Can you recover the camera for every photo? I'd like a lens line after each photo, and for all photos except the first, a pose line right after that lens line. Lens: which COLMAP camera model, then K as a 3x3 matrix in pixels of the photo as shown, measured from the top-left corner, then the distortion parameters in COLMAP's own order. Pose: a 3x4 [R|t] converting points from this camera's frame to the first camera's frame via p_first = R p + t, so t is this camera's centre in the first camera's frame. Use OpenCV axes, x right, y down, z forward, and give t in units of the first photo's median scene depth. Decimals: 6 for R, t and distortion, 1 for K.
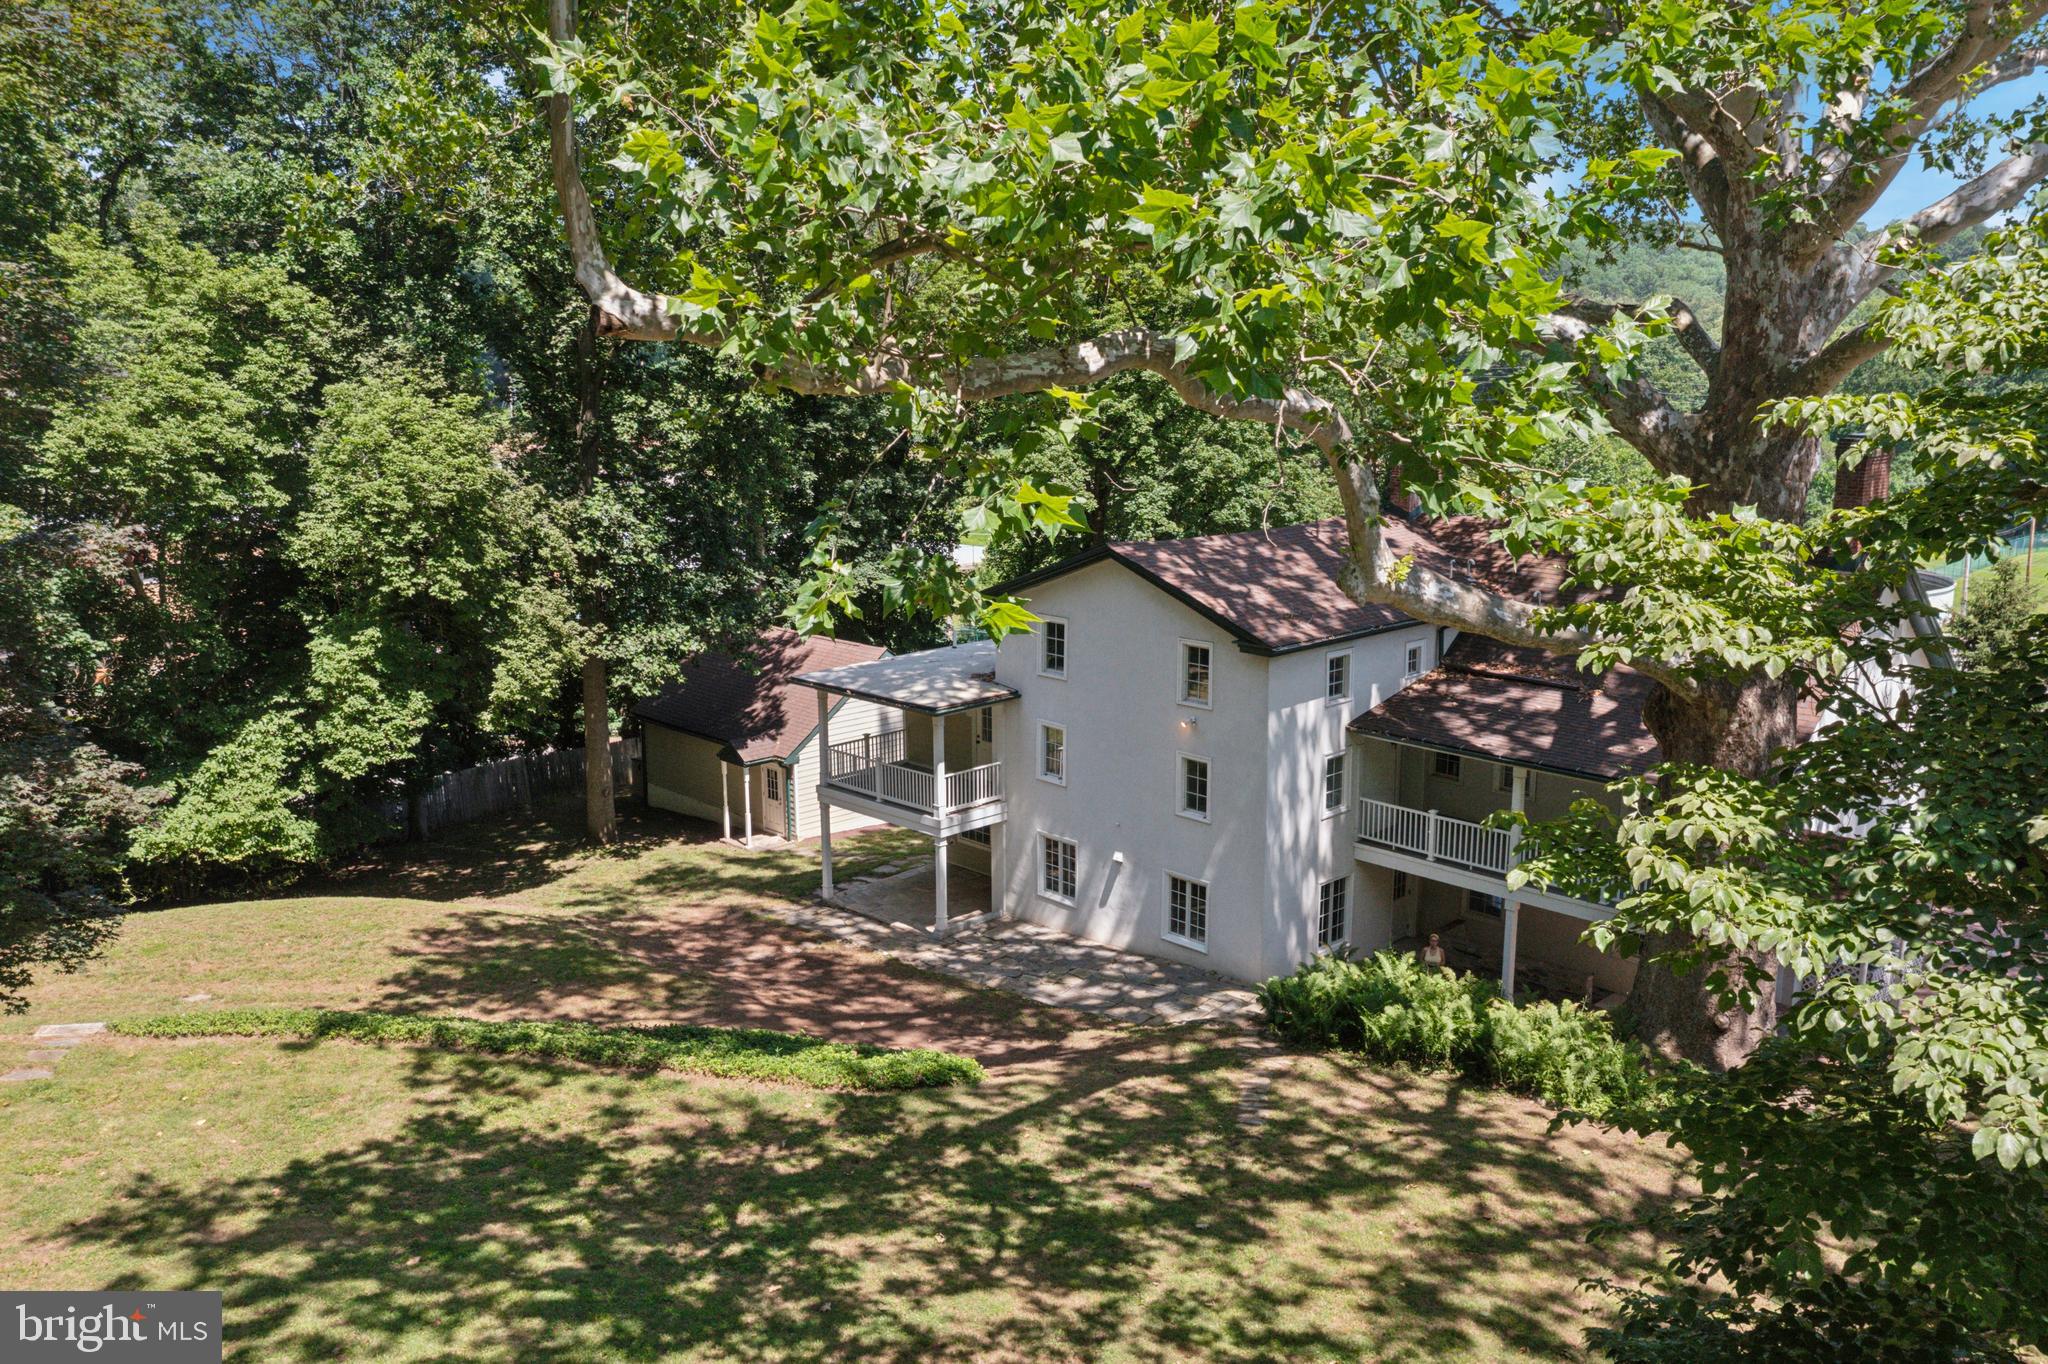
lens RADIAL K [[1616.1, 0, 1025.7], [0, 1616.1, 688.9], [0, 0, 1]] dist [-0.014535, -0.029792]
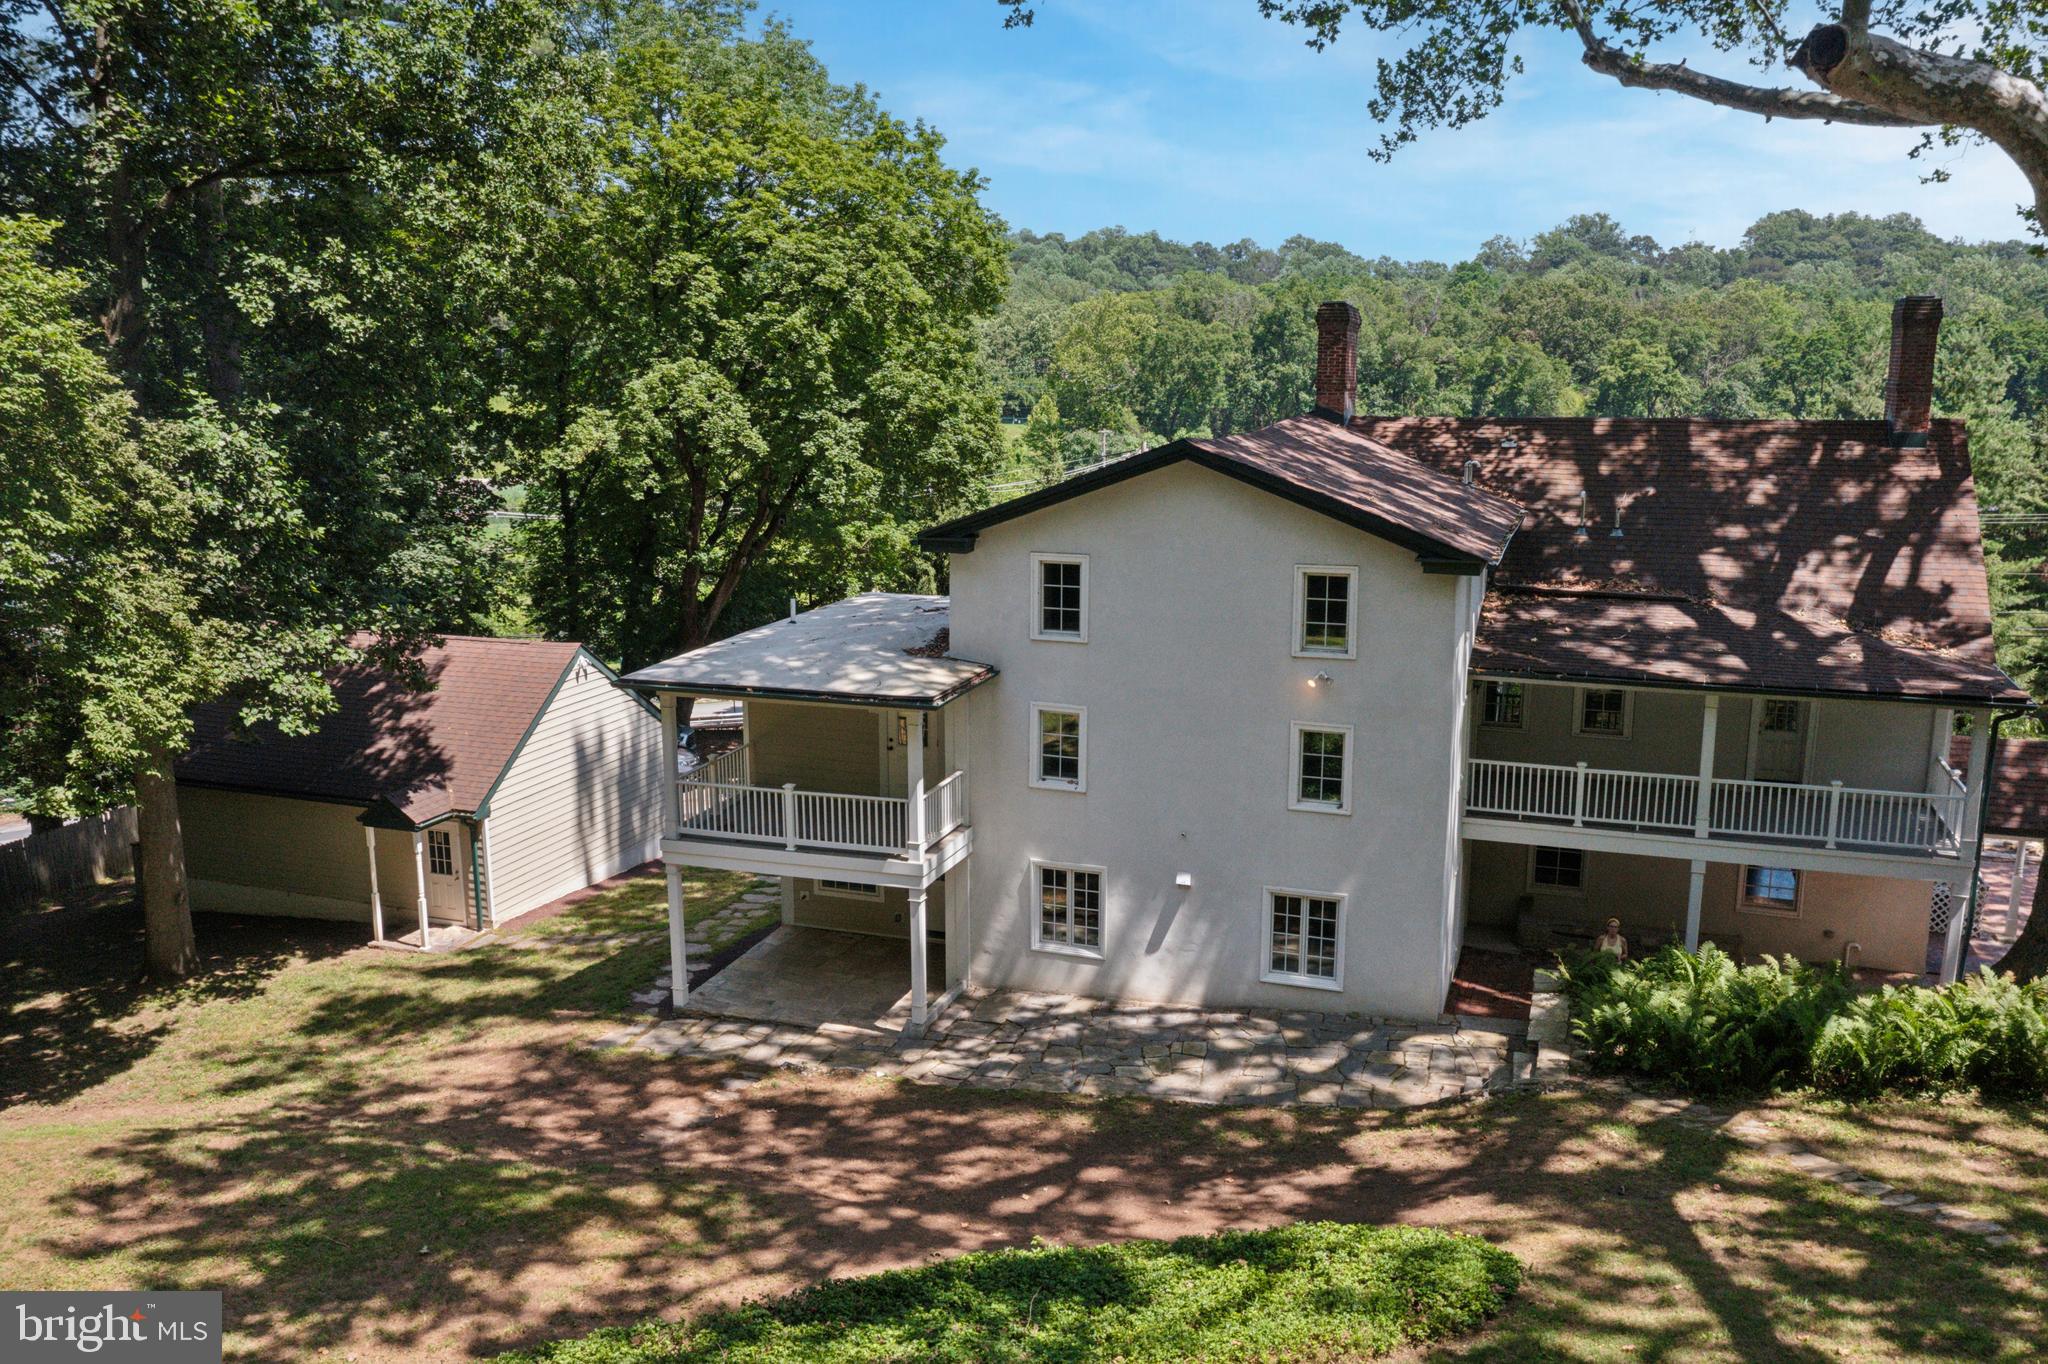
lens RADIAL K [[1616.1, 0, 1009.9], [0, 1616.1, 663.5], [0, 0, 1]] dist [-0.014535, -0.029792]
pose [[0.894107, -0.080621, 0.440538, -0.286290], [0.088988, 0.996031, 0.001672, -0.000124], [-0.438924, 0.037707, 0.897732, 0.343097]]
